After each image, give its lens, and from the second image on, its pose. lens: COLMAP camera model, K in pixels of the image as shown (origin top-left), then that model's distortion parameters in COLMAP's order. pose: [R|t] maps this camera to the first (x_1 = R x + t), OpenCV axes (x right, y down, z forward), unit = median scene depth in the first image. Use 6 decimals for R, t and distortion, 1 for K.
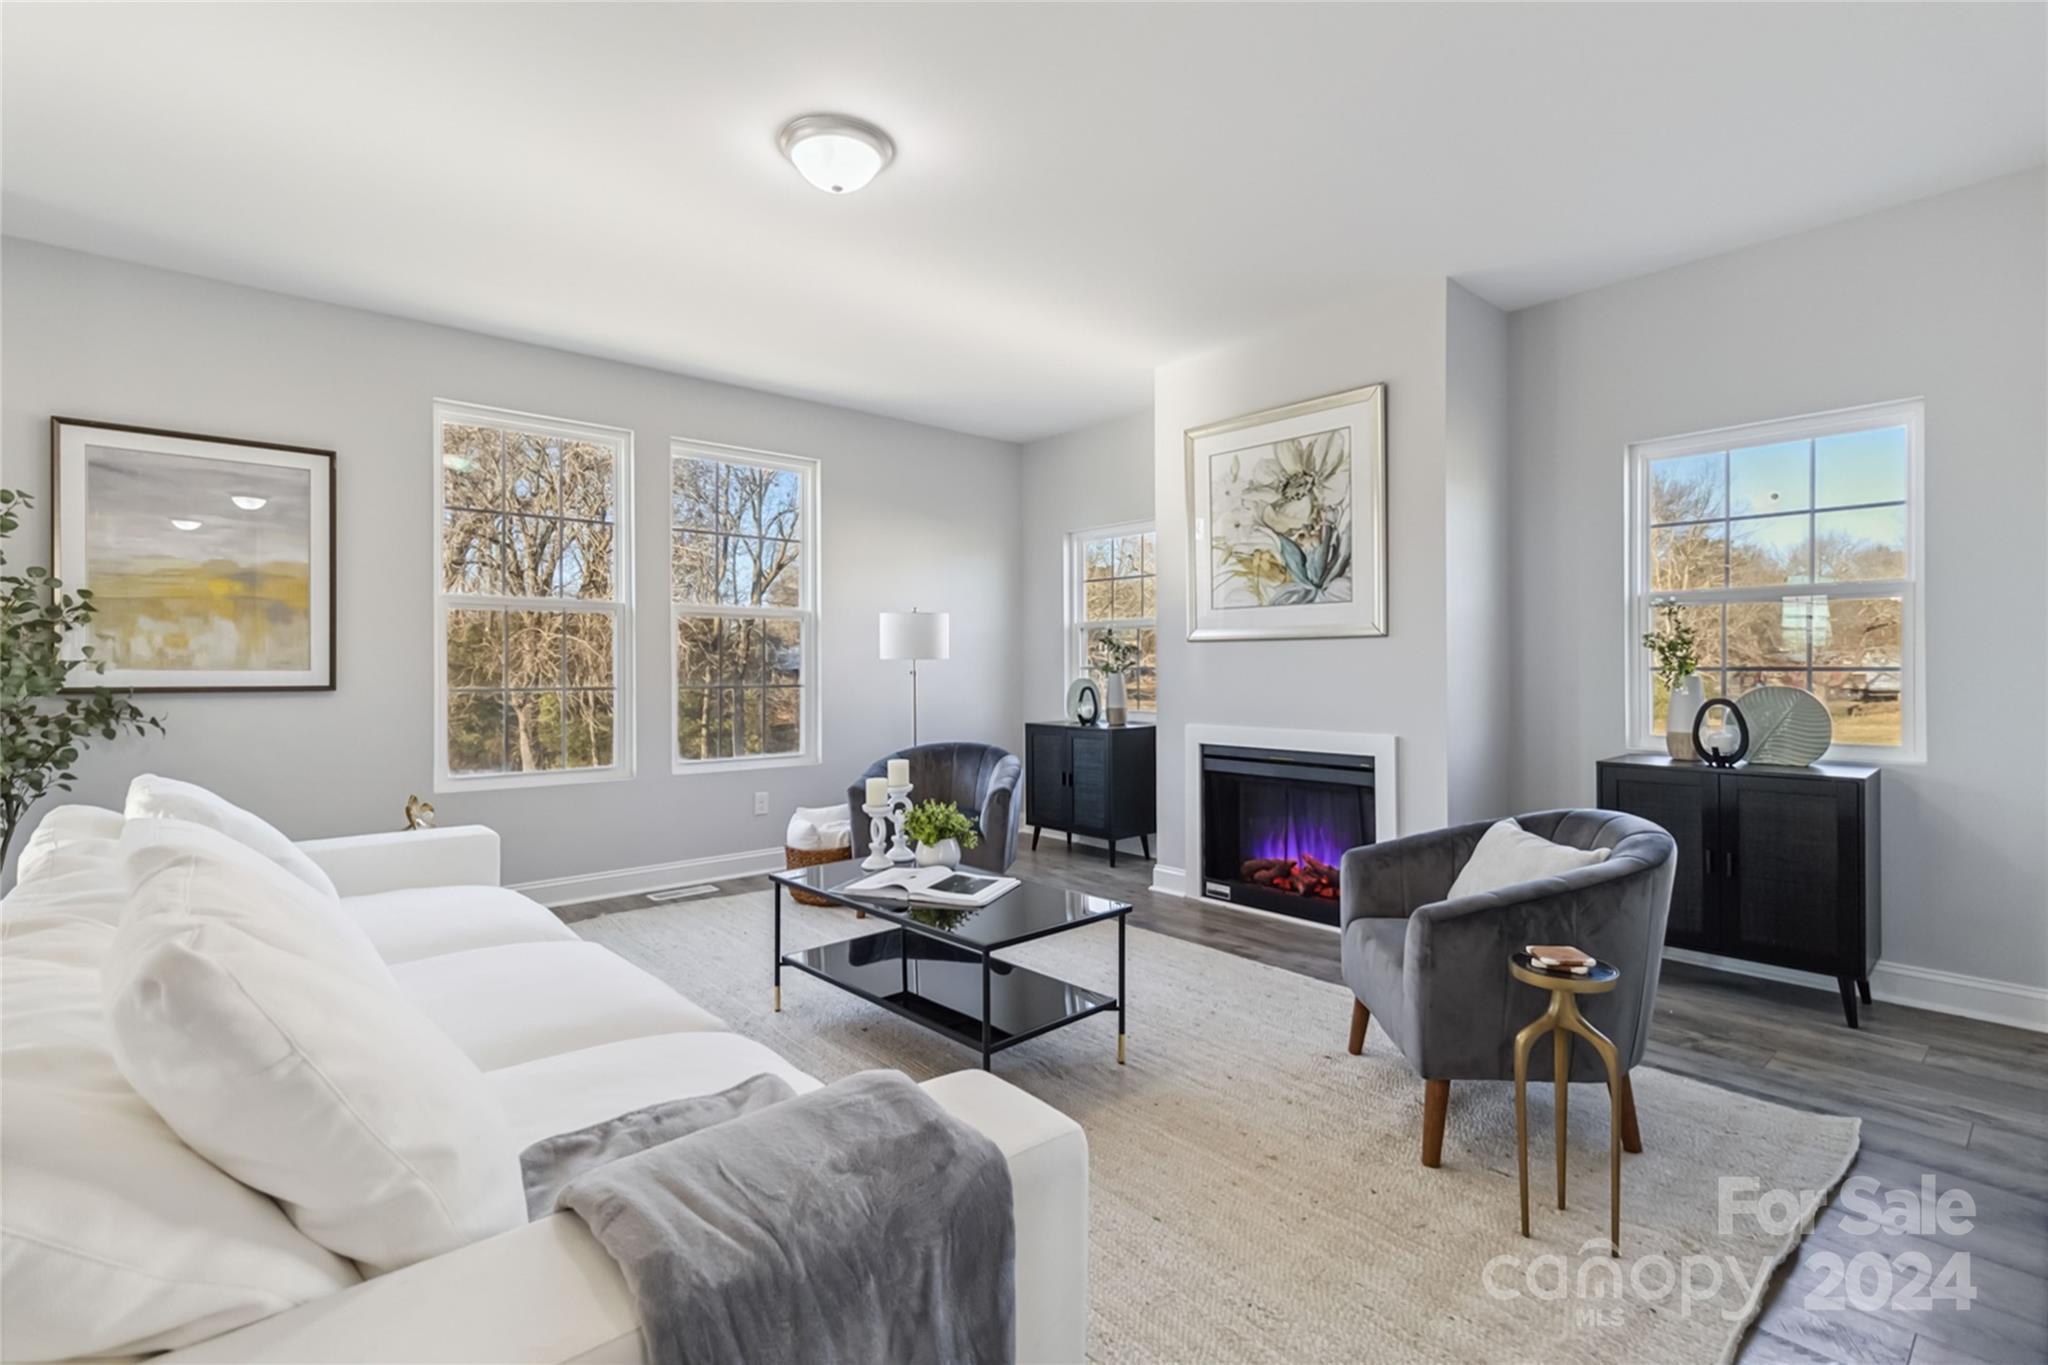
lens RADIAL K [[948.9, 0, 1025.0], [0, 948.9, 663.7], [0, 0, 1]] dist [-0.001947, -0.000047]
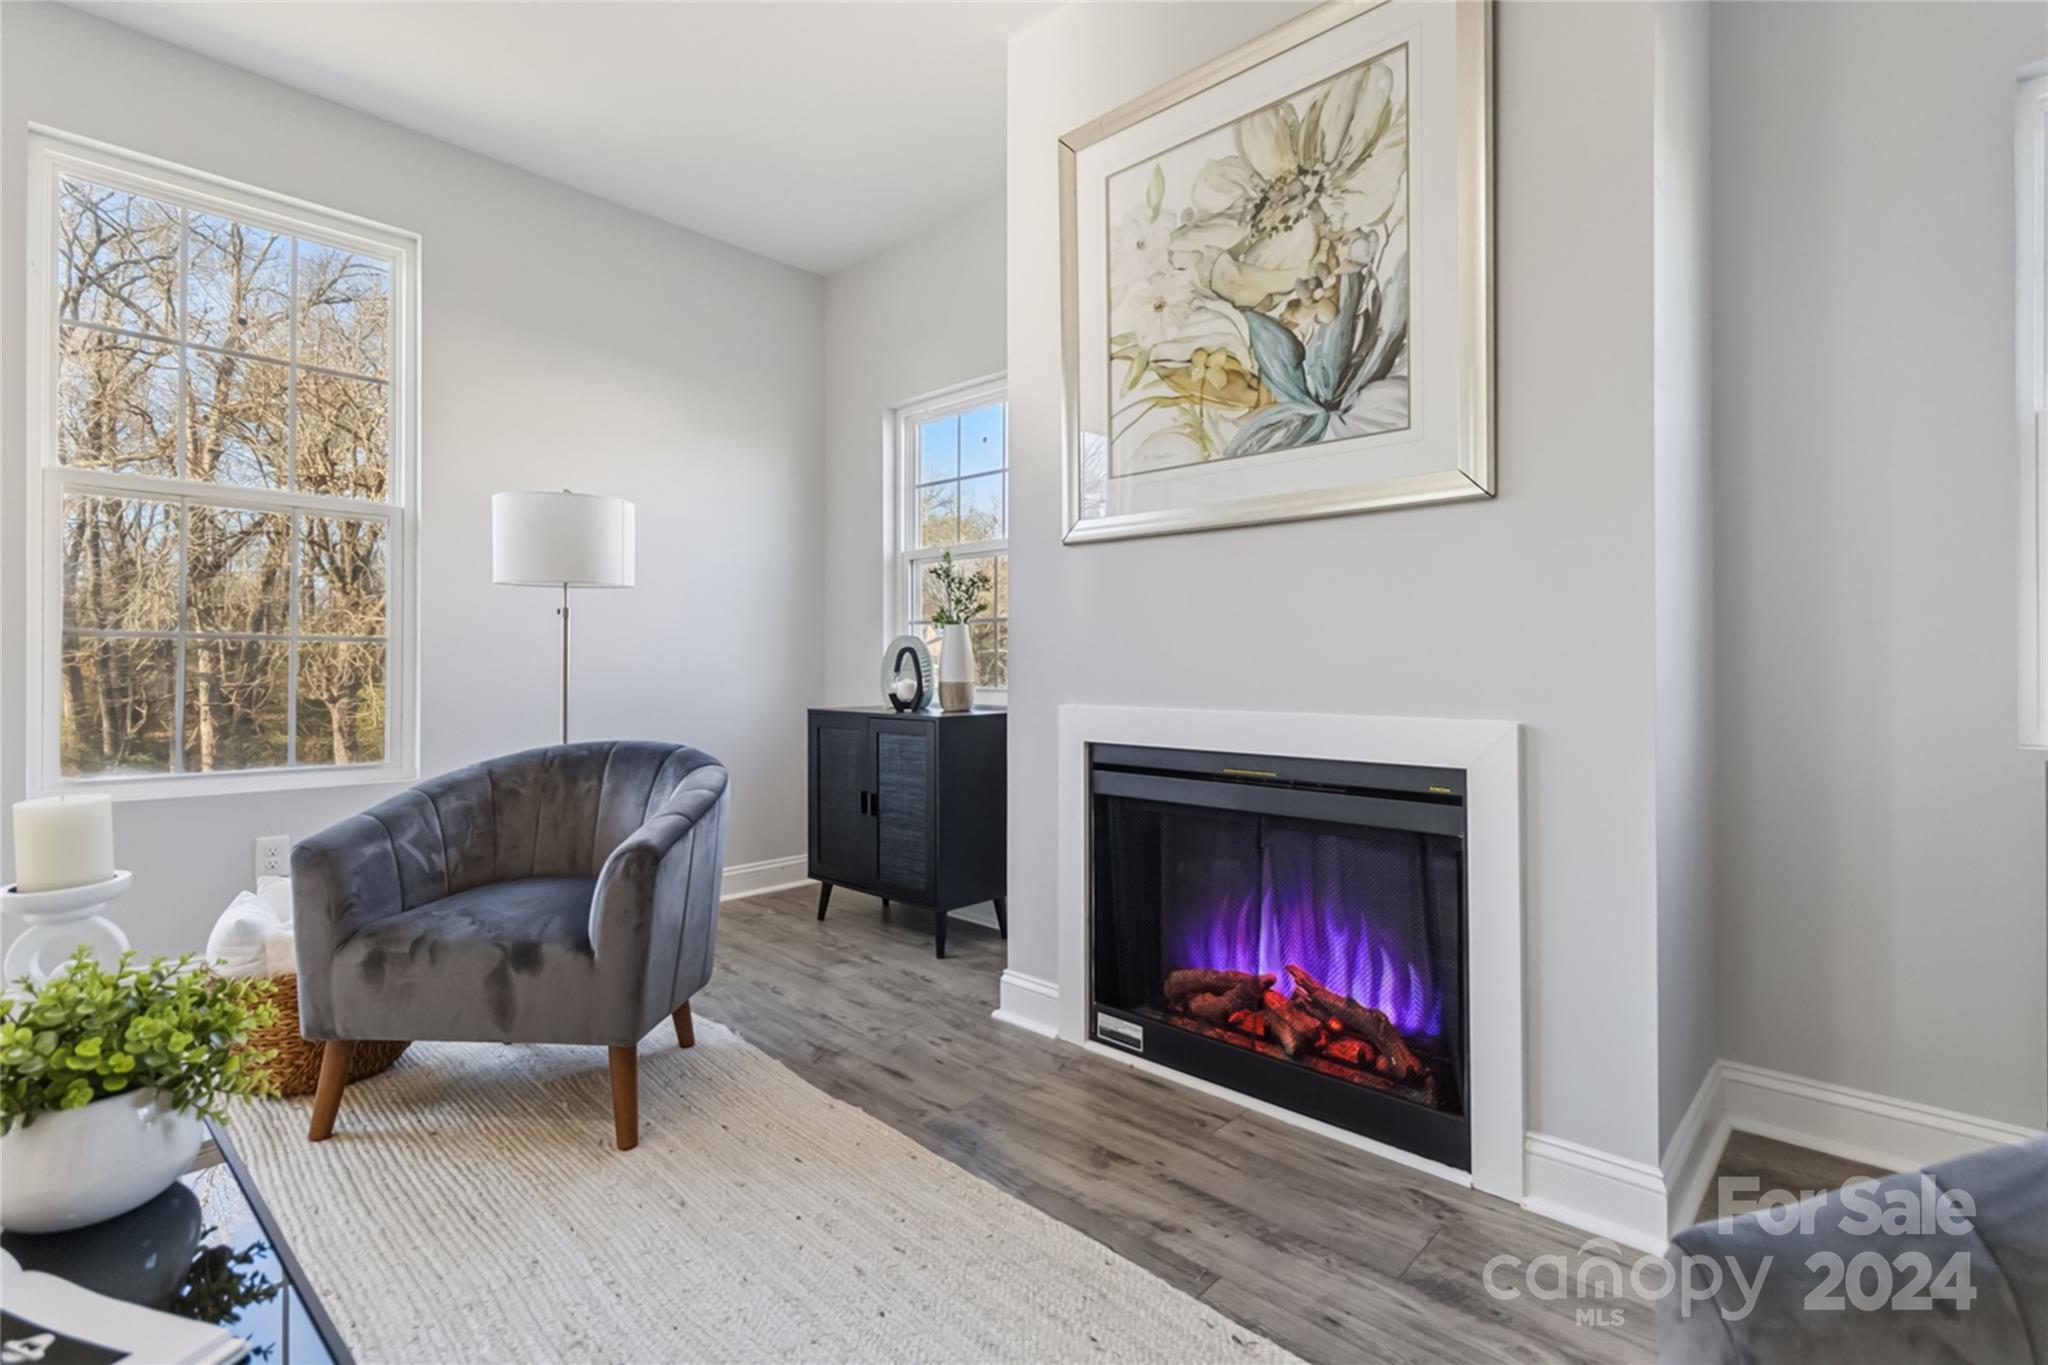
lens RADIAL K [[948.9, 0, 1025.0], [0, 948.9, 663.7], [0, 0, 1]] dist [-0.001947, -0.000047]
pose [[0.995678, 0.002910, 0.092828, 0.108720], [-0.003142, 0.999992, 0.002354, 0.042737], [-0.092820, -0.002635, 0.995679, 0.515398]]
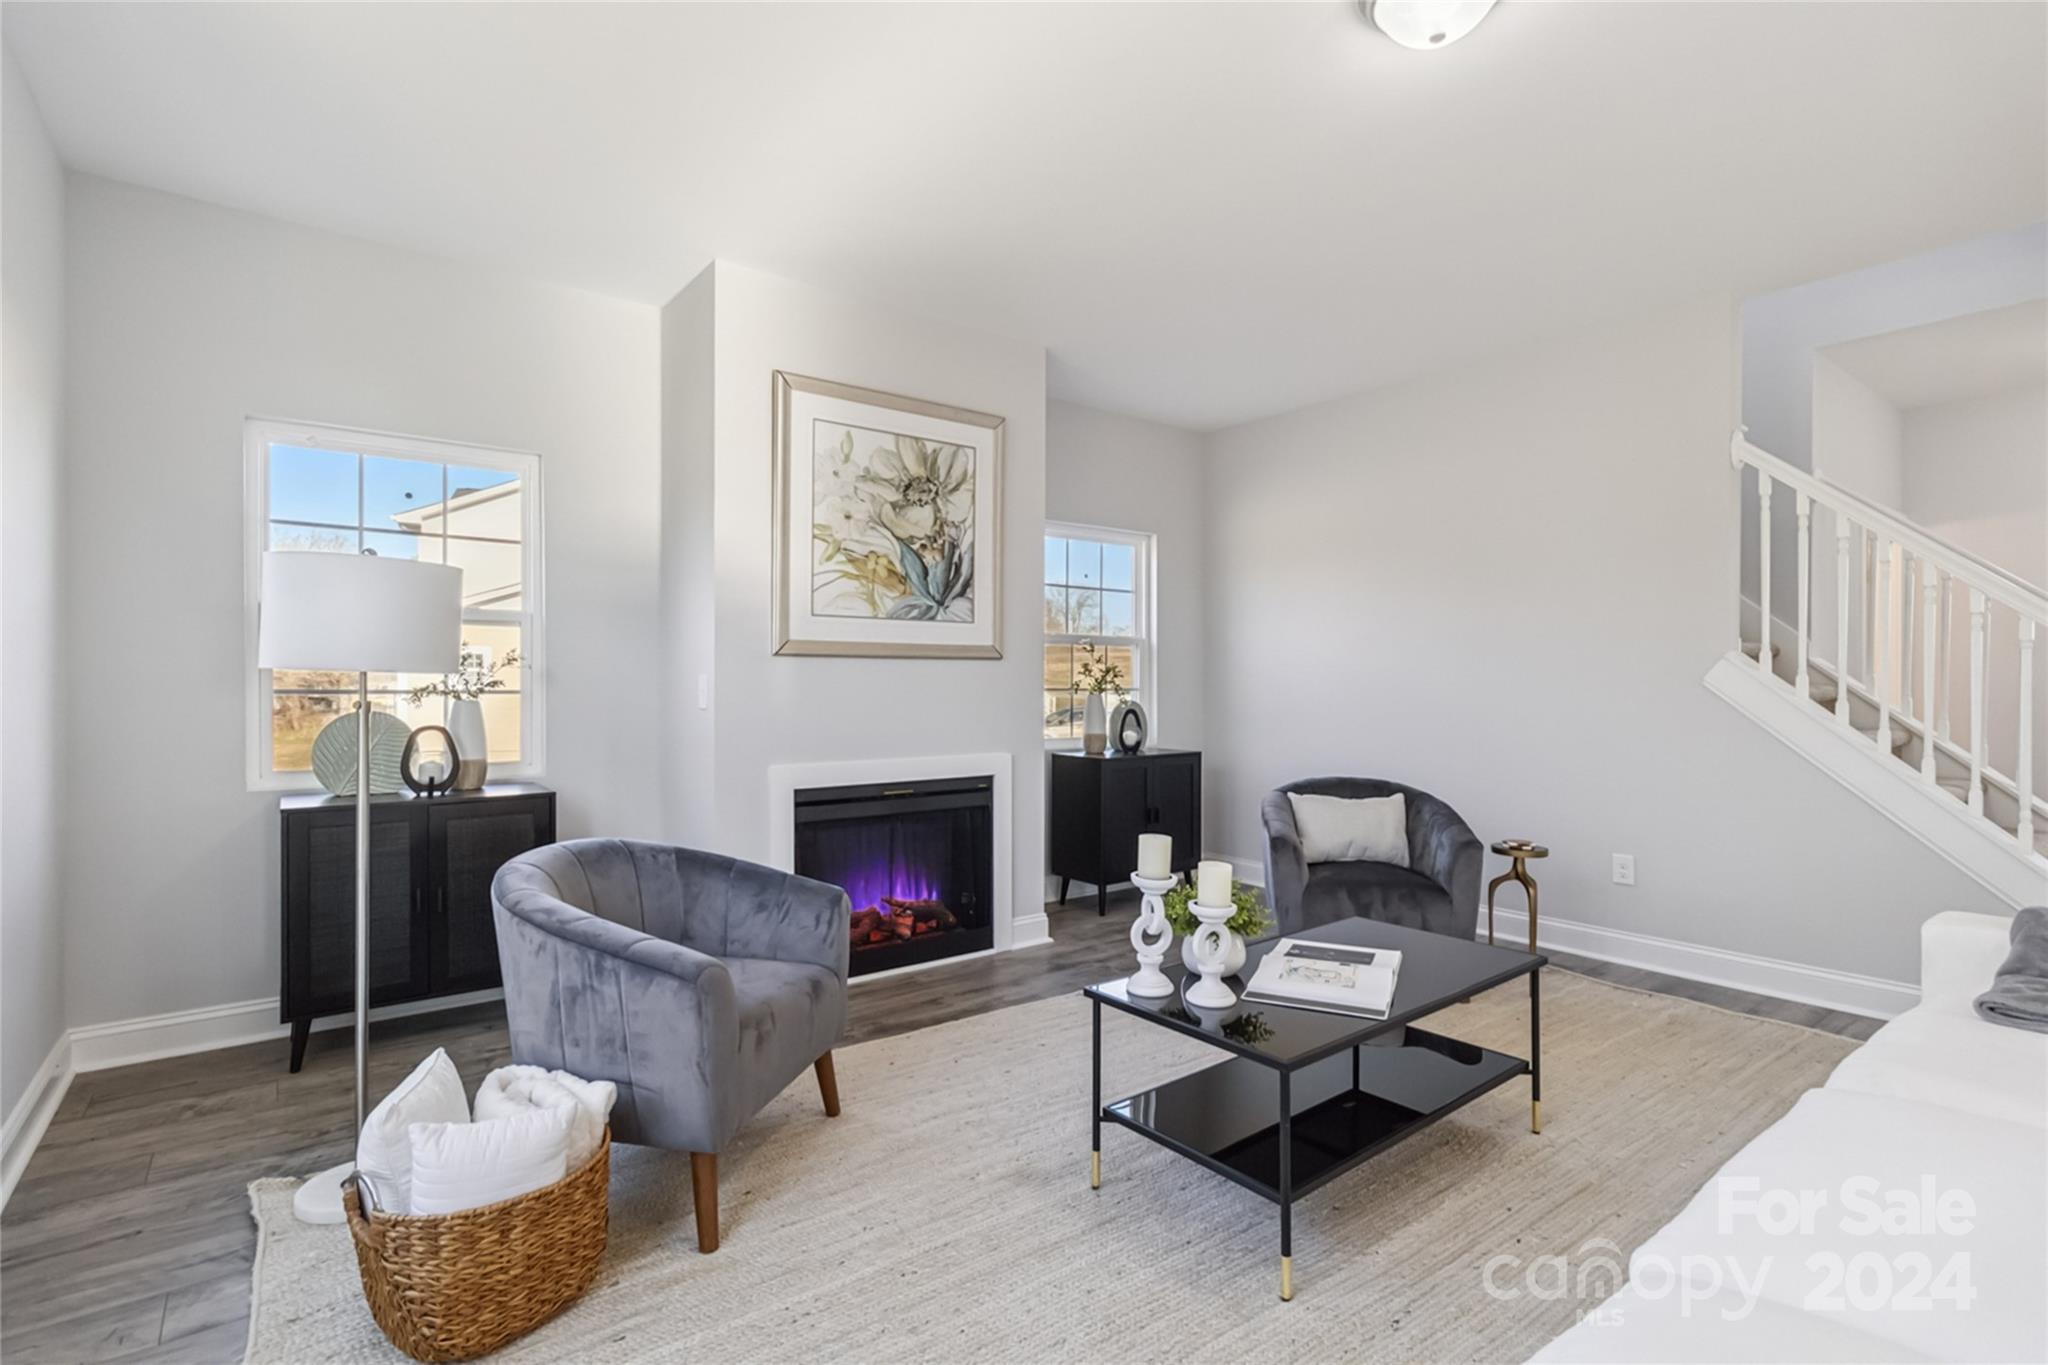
lens RADIAL K [[954.7, 0, 1024.0], [0, 954.7, 682.5], [0, 0, 1]] dist [-0.015465, 0.000002]
pose [[0.068158, 0.001946, 0.997673, -0.598246], [-0.003597, 0.999992, -0.001705, -0.001425], [-0.997668, -0.003472, 0.068164, 0.803490]]
